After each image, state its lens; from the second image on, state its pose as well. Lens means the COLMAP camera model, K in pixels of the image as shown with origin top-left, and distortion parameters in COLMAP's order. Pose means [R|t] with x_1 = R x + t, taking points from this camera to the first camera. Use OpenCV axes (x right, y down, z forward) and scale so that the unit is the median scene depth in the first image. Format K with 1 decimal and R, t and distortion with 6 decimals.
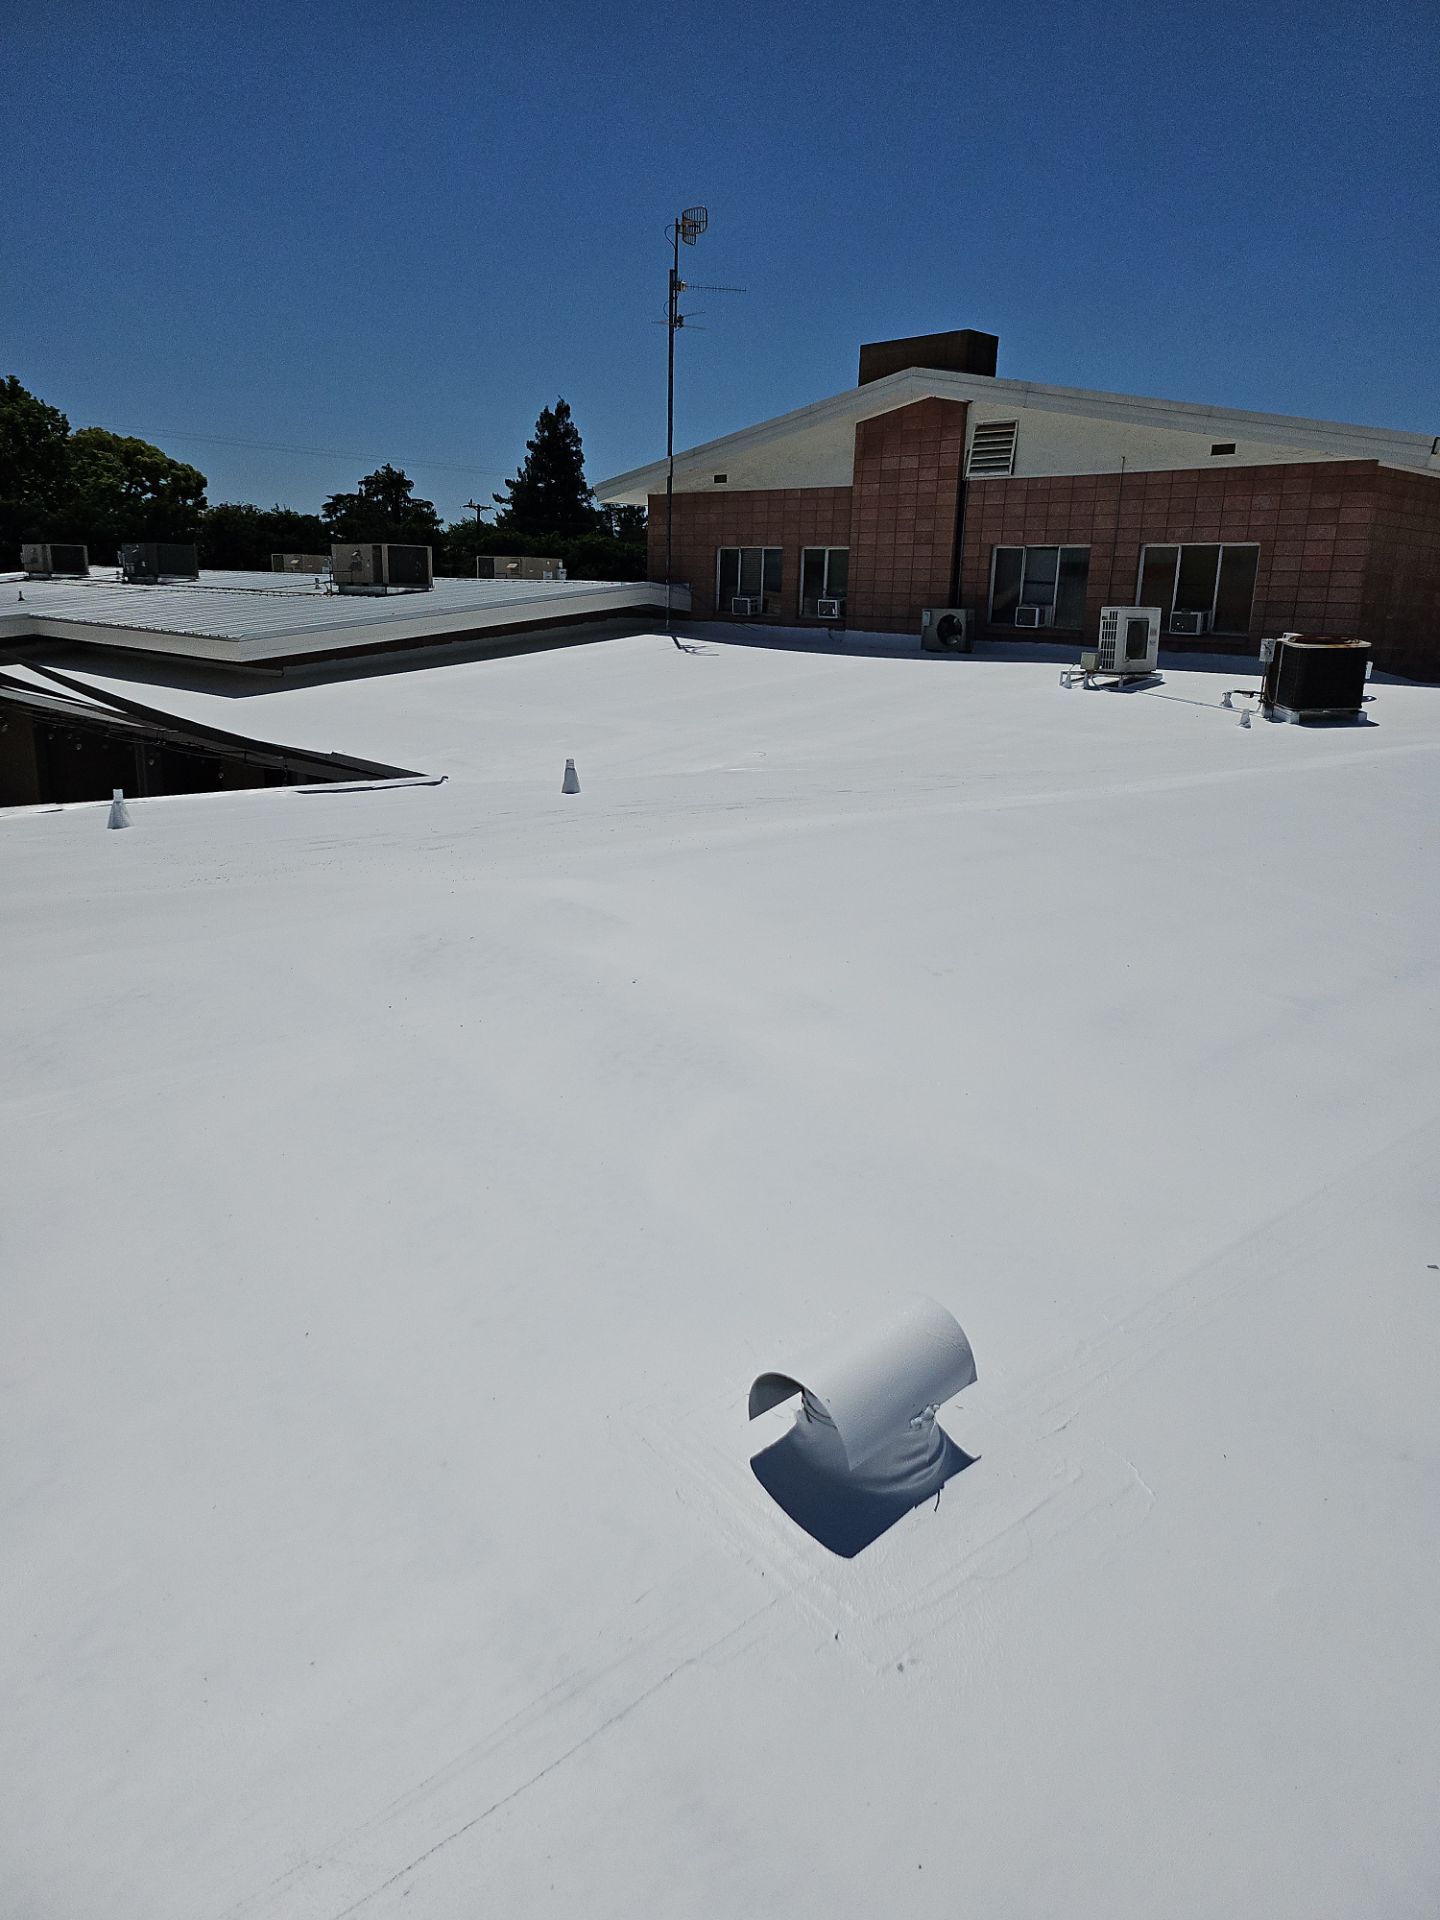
lens RADIAL K [[1331.9, 0, 744.4], [0, 1331.9, 965.8], [0, 0, 1]] dist [0.001121, -0.002078]
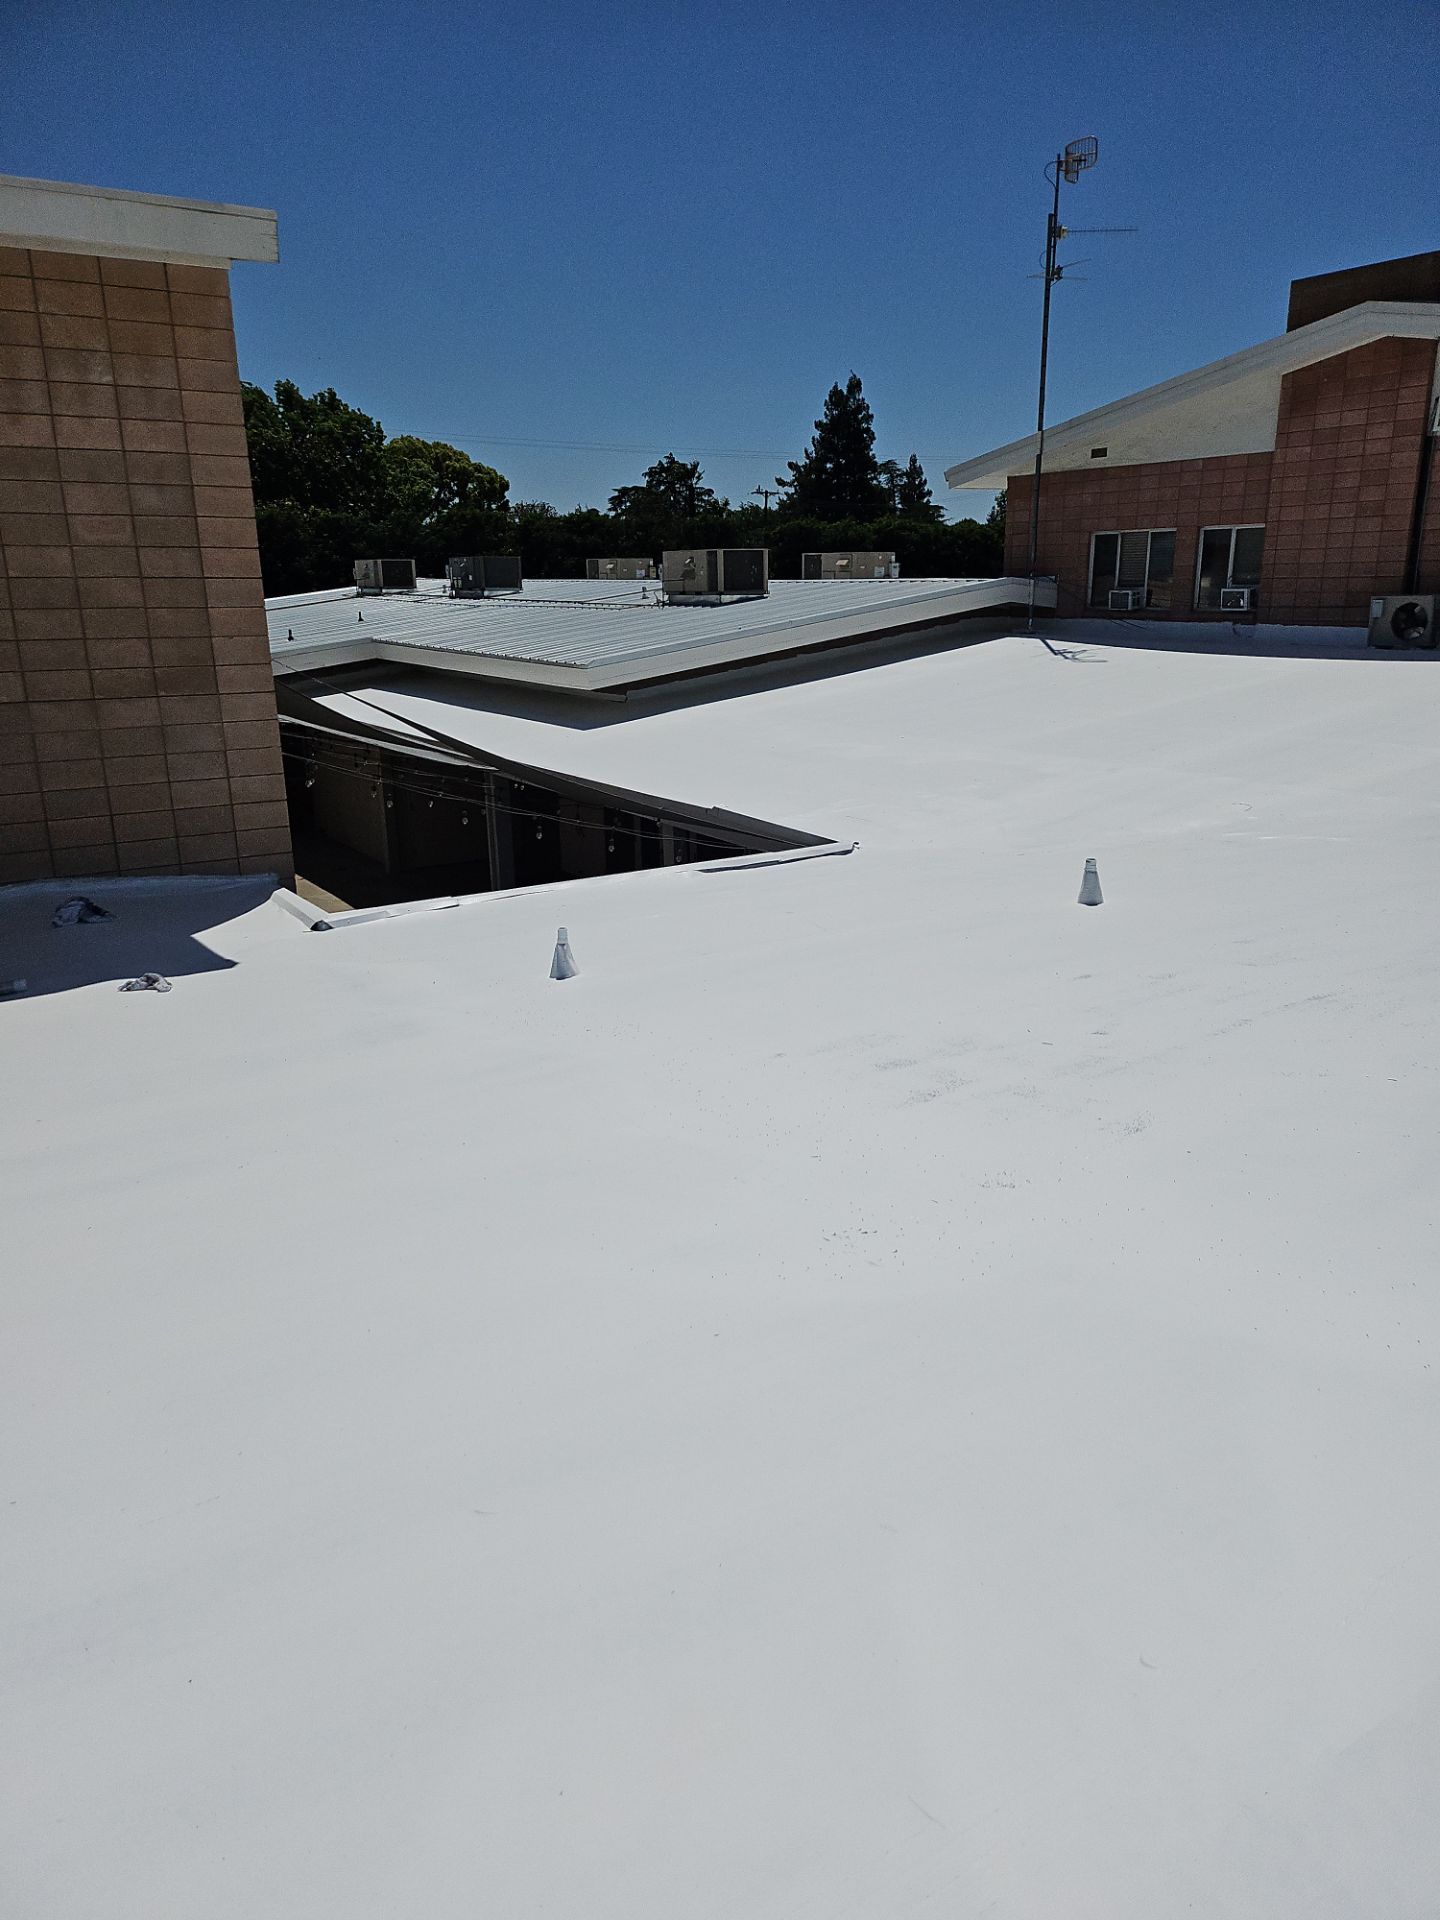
lens RADIAL K [[1344.3, 0, 705.3], [0, 1344.3, 969.3], [0, 0, 1]] dist [0.079707, -0.090086]
pose [[0.973903, 0.021651, -0.225931, -0.058287], [-0.019052, 0.999725, 0.013677, -0.033937], [0.226164, -0.009015, 0.974047, 0.067753]]
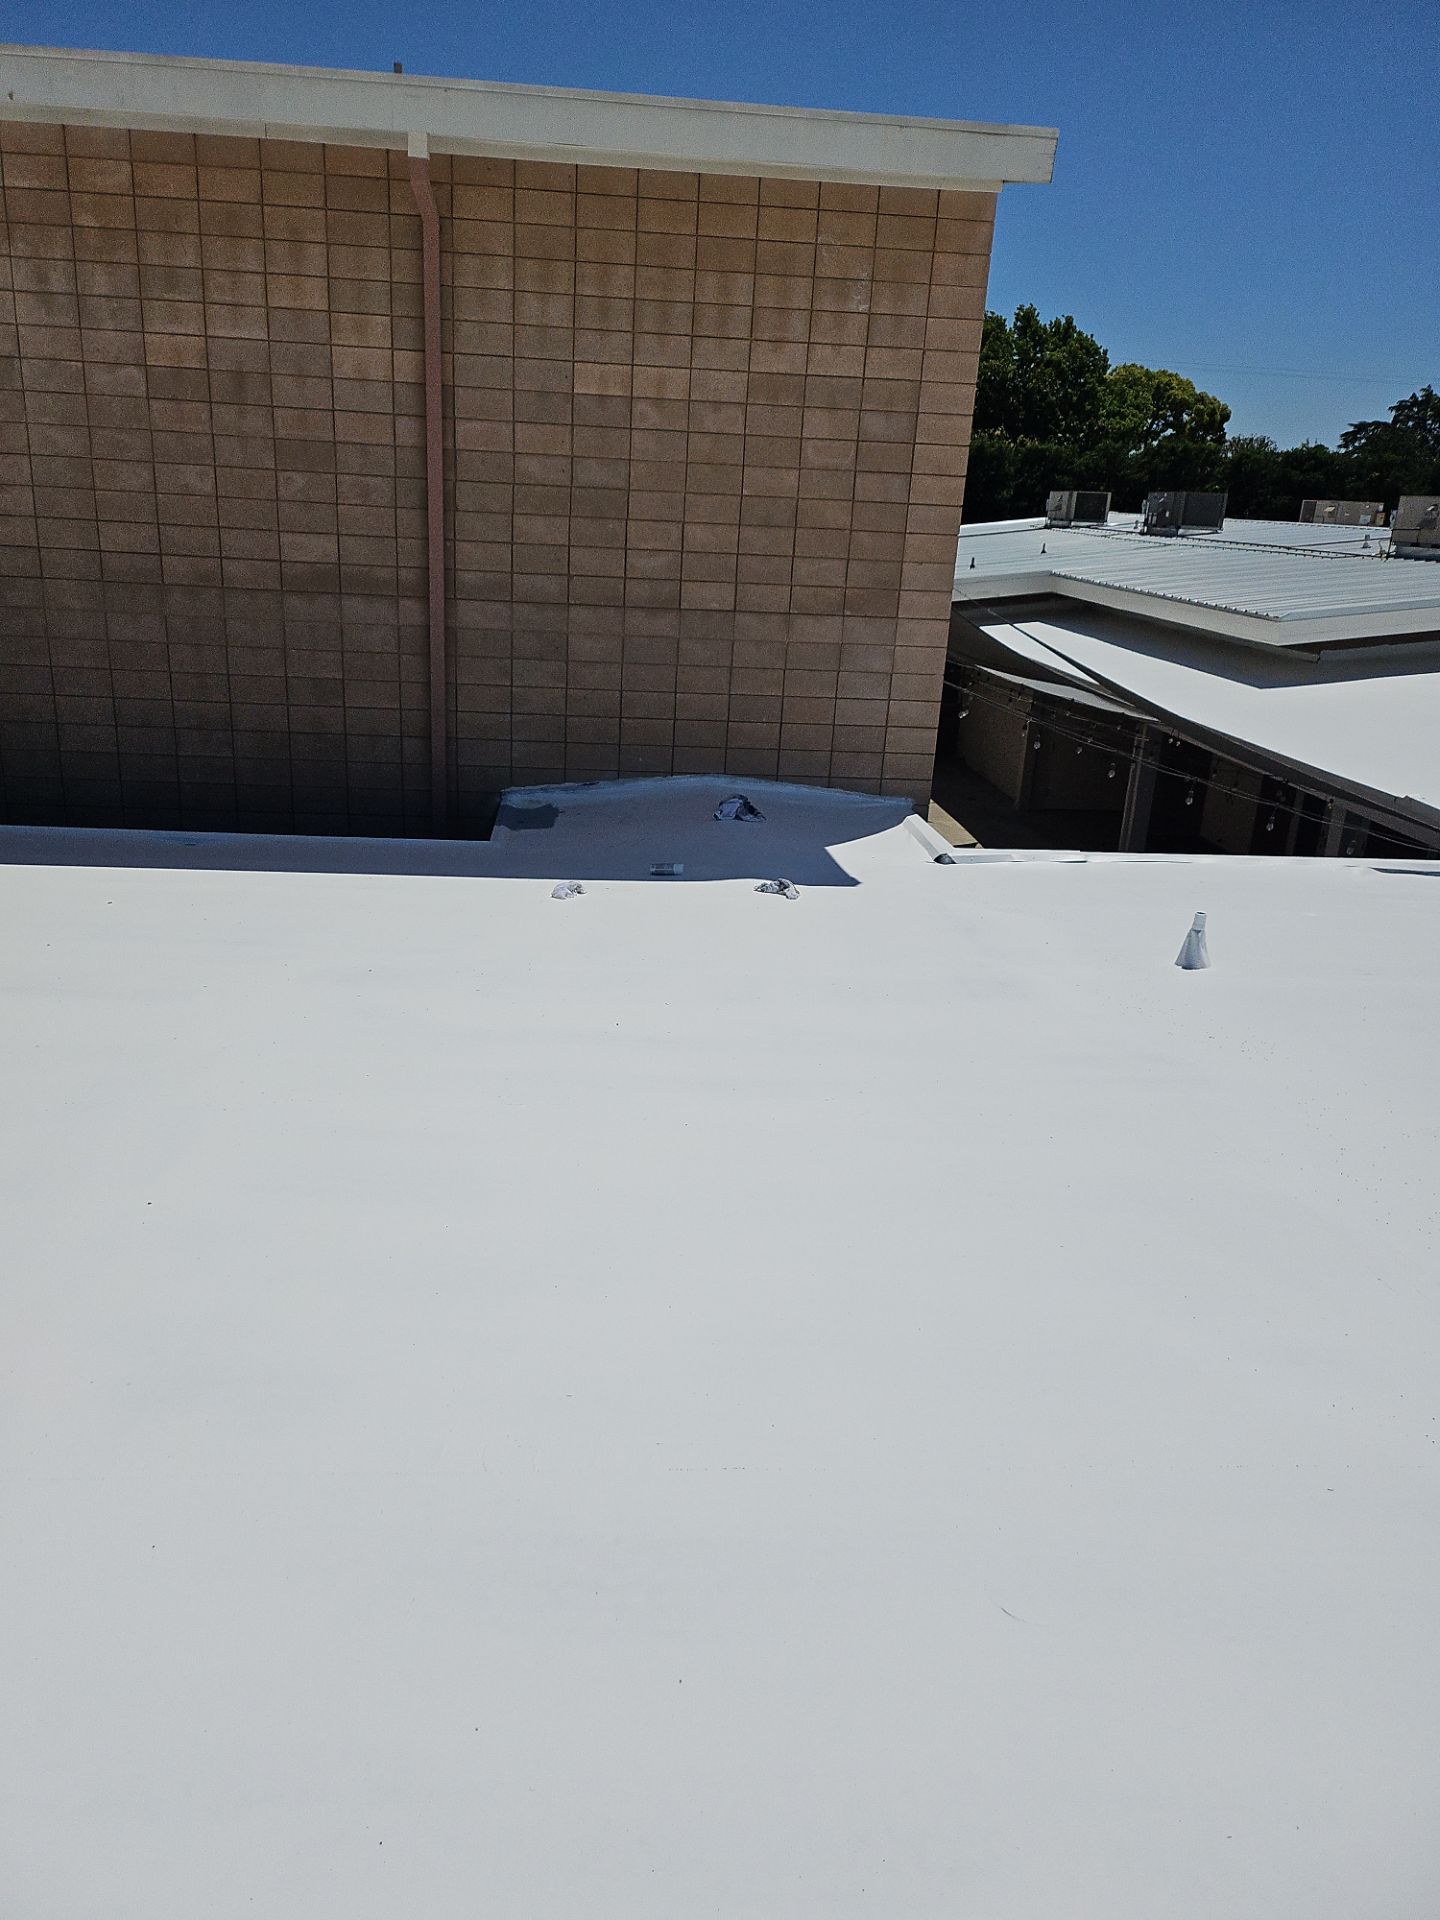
lens RADIAL K [[1280.8, 0, 668.7], [0, 1280.8, 969.7], [0, 0, 1]] dist [0.075268, -0.068824]
pose [[0.742389, 0.235771, -0.627113, -0.067415], [-0.201145, 0.971288, 0.127048, -0.037874], [0.639062, 0.031821, 0.768497, 0.078664]]
